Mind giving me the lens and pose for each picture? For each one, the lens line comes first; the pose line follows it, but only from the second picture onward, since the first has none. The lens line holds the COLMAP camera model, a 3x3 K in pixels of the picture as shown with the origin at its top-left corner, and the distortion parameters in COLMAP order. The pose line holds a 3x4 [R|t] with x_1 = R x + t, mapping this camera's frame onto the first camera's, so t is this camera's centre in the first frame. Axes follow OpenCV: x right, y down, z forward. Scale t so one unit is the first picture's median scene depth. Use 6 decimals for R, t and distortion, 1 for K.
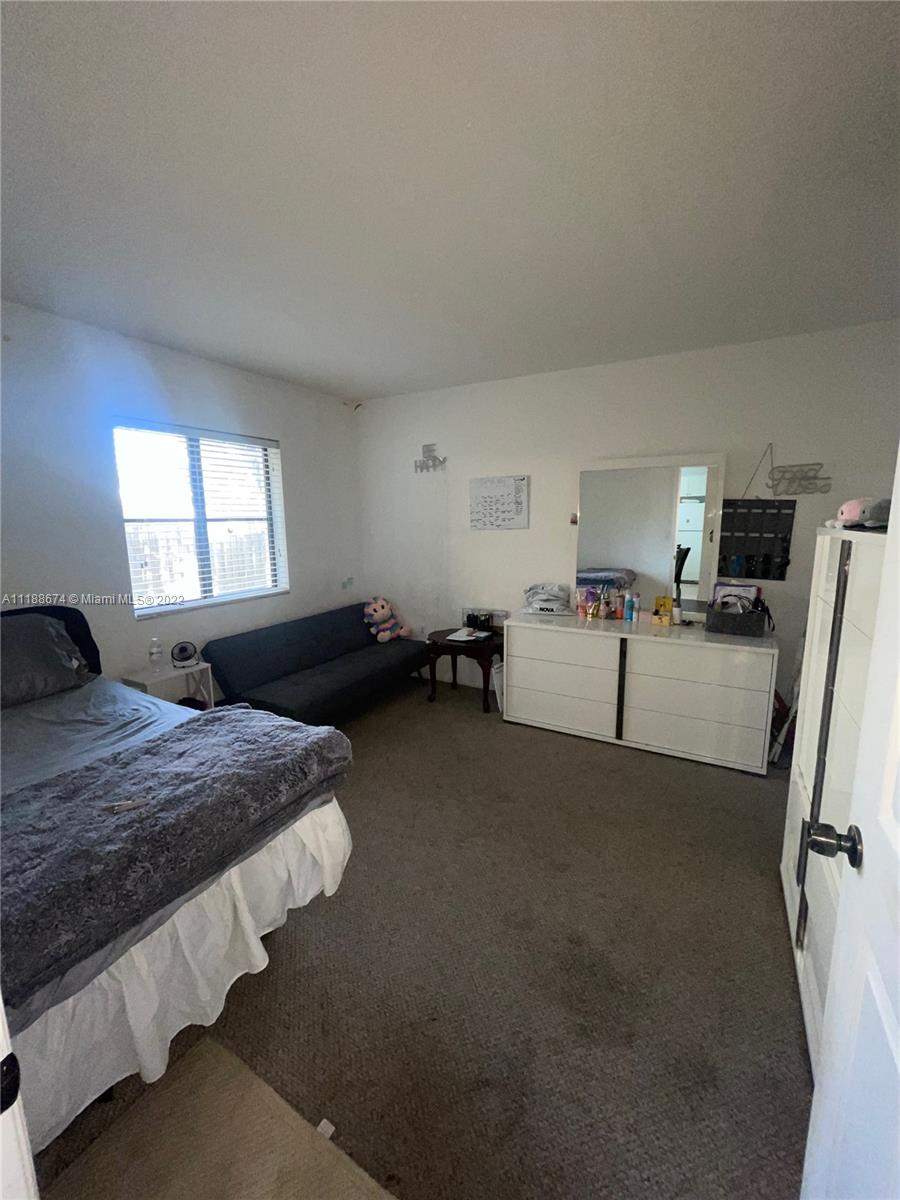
lens RADIAL K [[483.7, 0, 452.7], [0, 483.7, 591.8], [0, 0, 1]] dist [-0.004123, -0.001115]
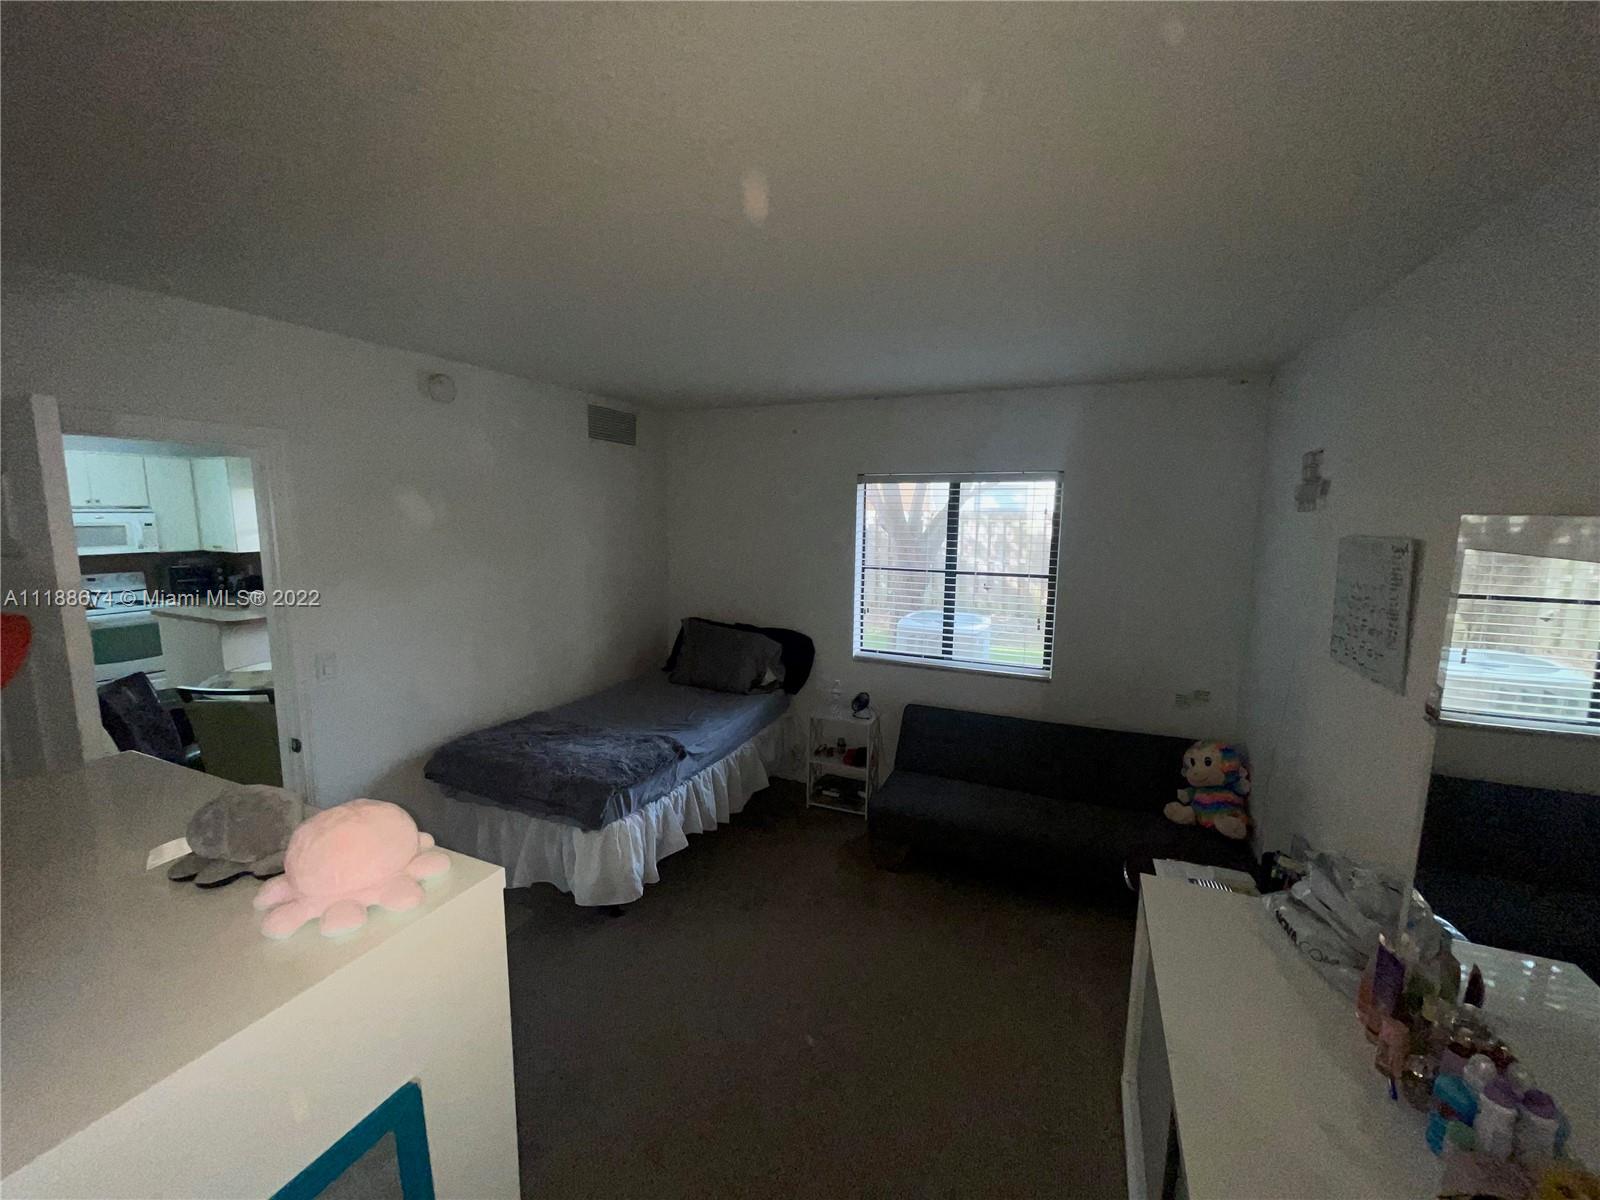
lens RADIAL K [[644.9, 0, 809.1], [0, 644.9, 593.3], [0, 0, 1]] dist [-0.004123, -0.001115]
pose [[0.095478, 0.140777, -0.985427, 0.533602], [-0.162236, 0.978914, 0.124128, -0.182791], [0.982122, 0.148020, 0.116304, 0.514196]]
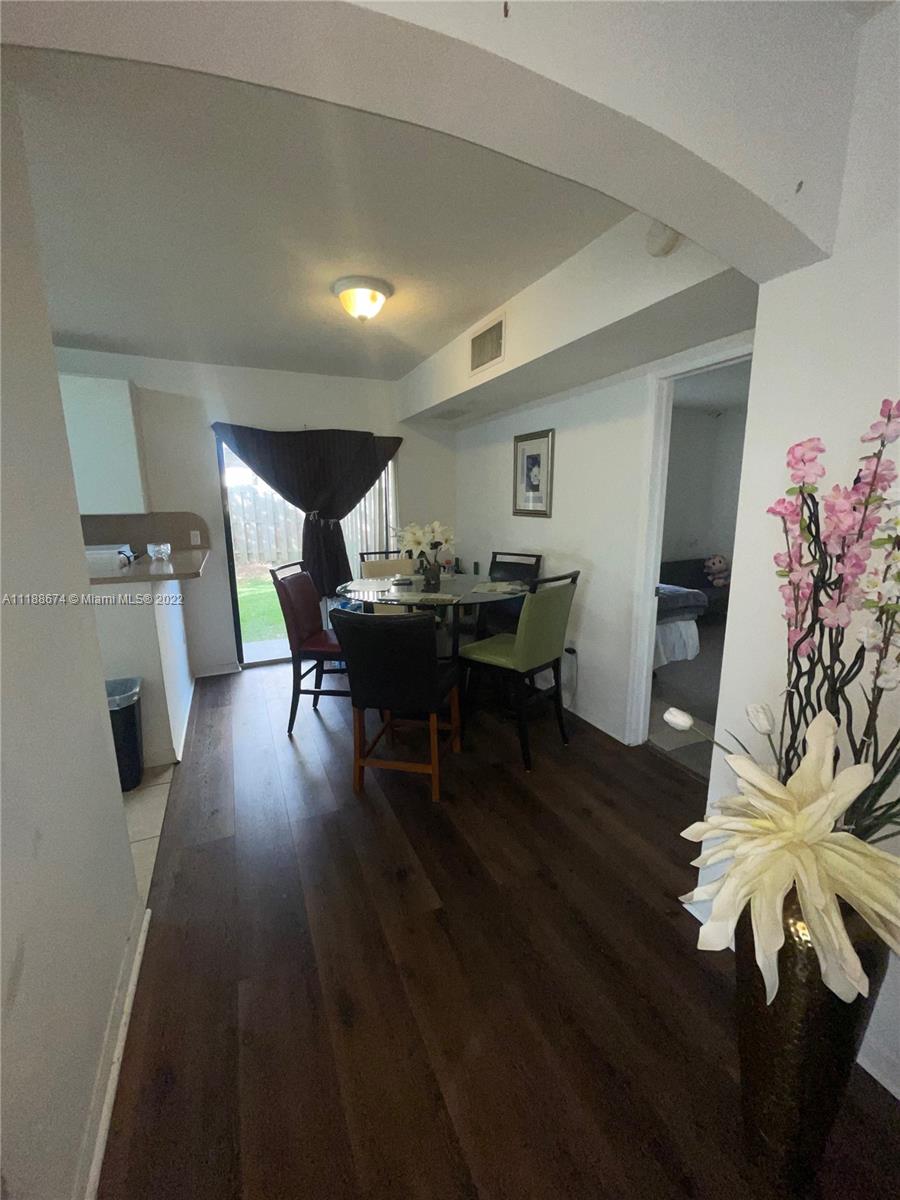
lens RADIAL K [[483.7, 0, 456.6], [0, 483.7, 597.7], [0, 0, 1]] dist [-0.004123, -0.001115]
pose [[0.810529, 0.117153, -0.573862, 0.053157], [-0.087311, 0.993012, 0.079404, 0.099120], [0.579154, -0.014255, 0.815094, -0.612989]]
